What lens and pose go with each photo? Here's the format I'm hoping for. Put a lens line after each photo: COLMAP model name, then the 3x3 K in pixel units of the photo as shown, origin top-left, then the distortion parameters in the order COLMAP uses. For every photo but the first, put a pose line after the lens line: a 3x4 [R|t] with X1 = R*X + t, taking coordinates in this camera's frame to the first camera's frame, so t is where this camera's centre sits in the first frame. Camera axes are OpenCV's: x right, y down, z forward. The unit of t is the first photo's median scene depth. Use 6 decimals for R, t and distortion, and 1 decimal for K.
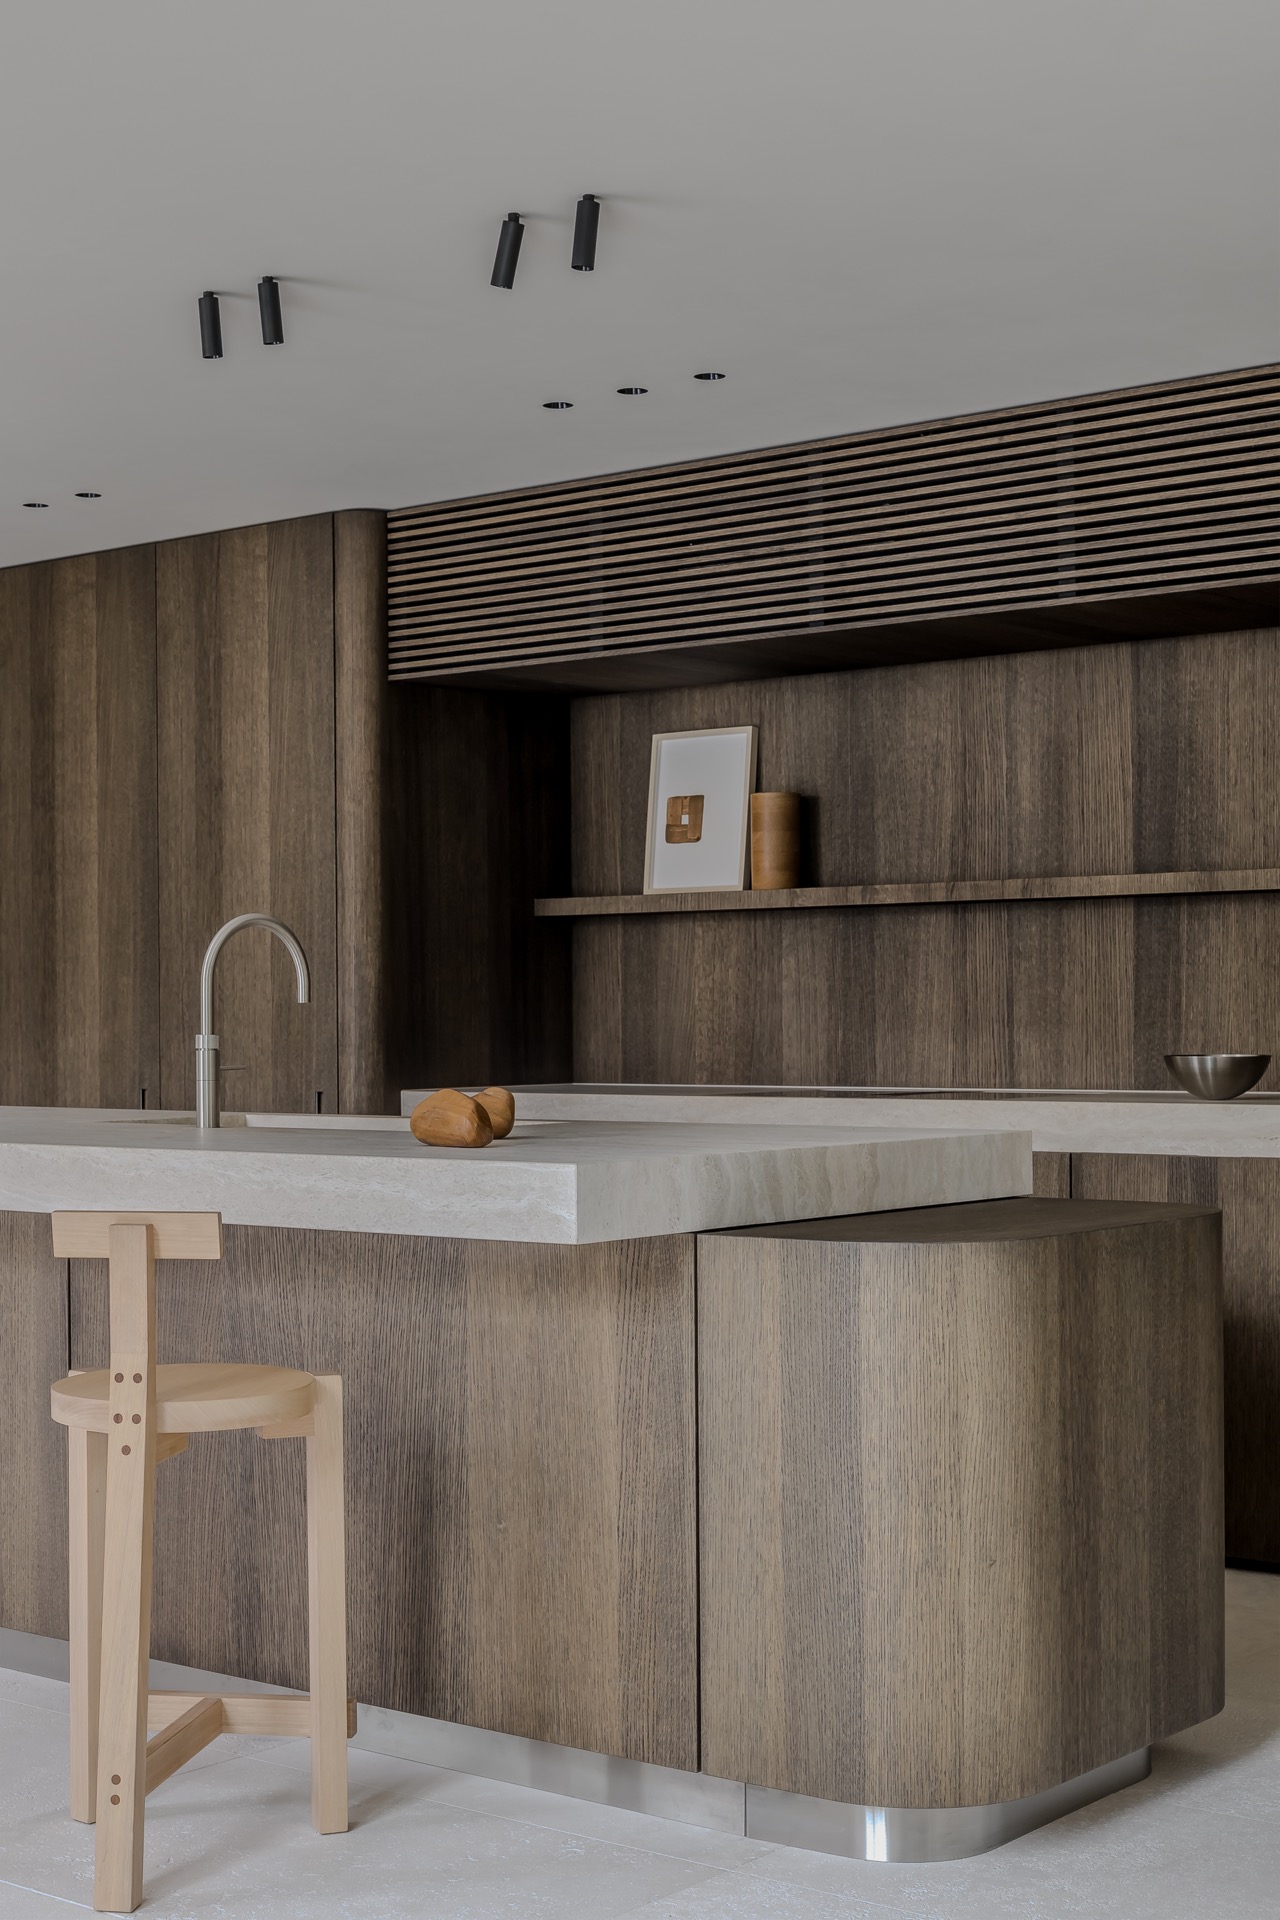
lens RADIAL K [[2786.6, 0, 641.0], [0, 2786.6, 997.4], [0, 0, 1]] dist [-0.018701, -0.006318]
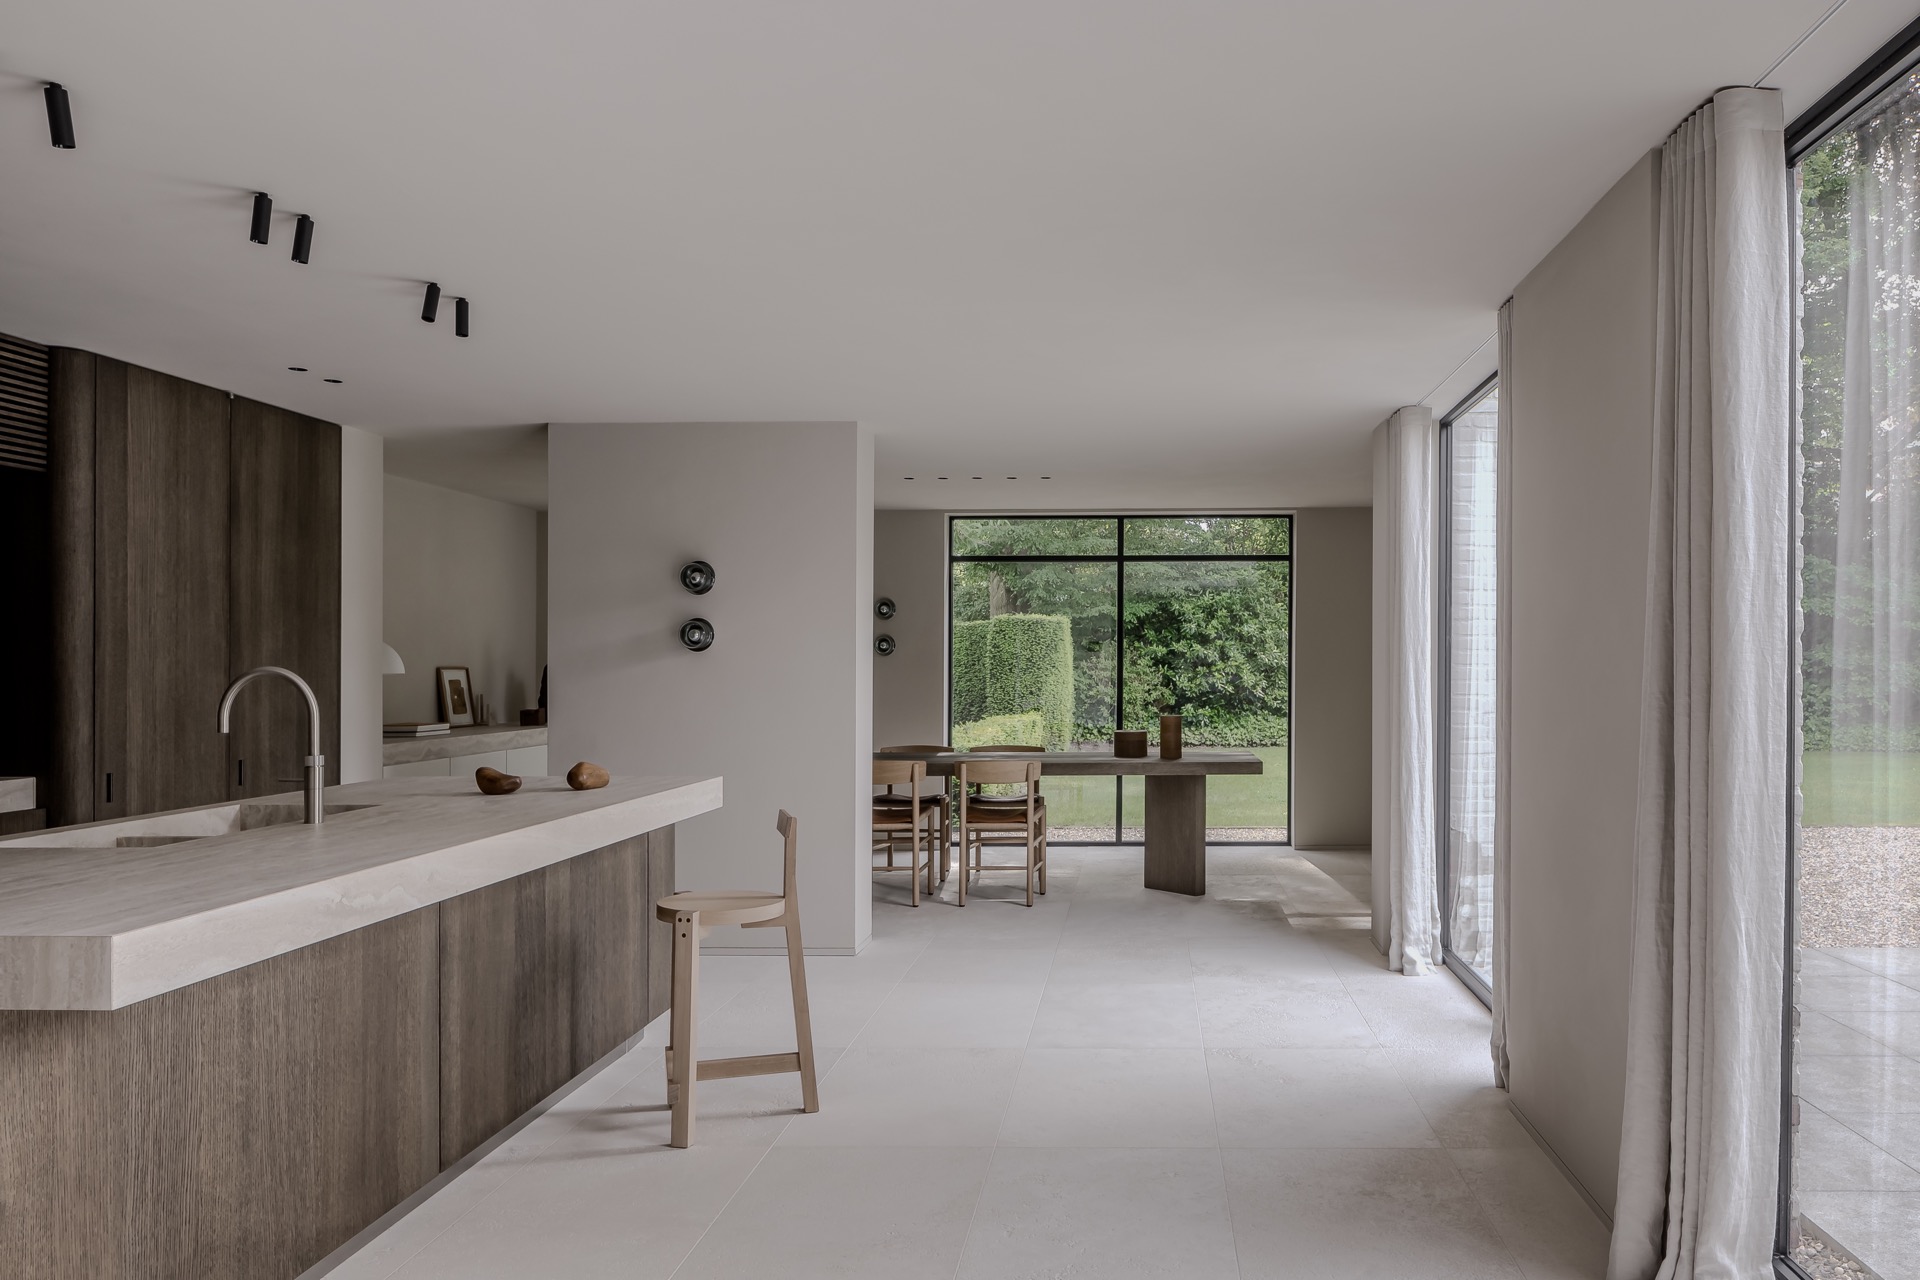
lens RADIAL K [[1320.3, 0, 1099.5], [0, 1320.3, 645.0], [0, 0, 1]] dist [-0.002812, -0.000573]
pose [[-0.599140, 0.020137, 0.800391, -0.623793], [0.001794, 0.999715, -0.023810, -0.017319], [-0.800642, -0.012829, -0.599005, 0.746342]]
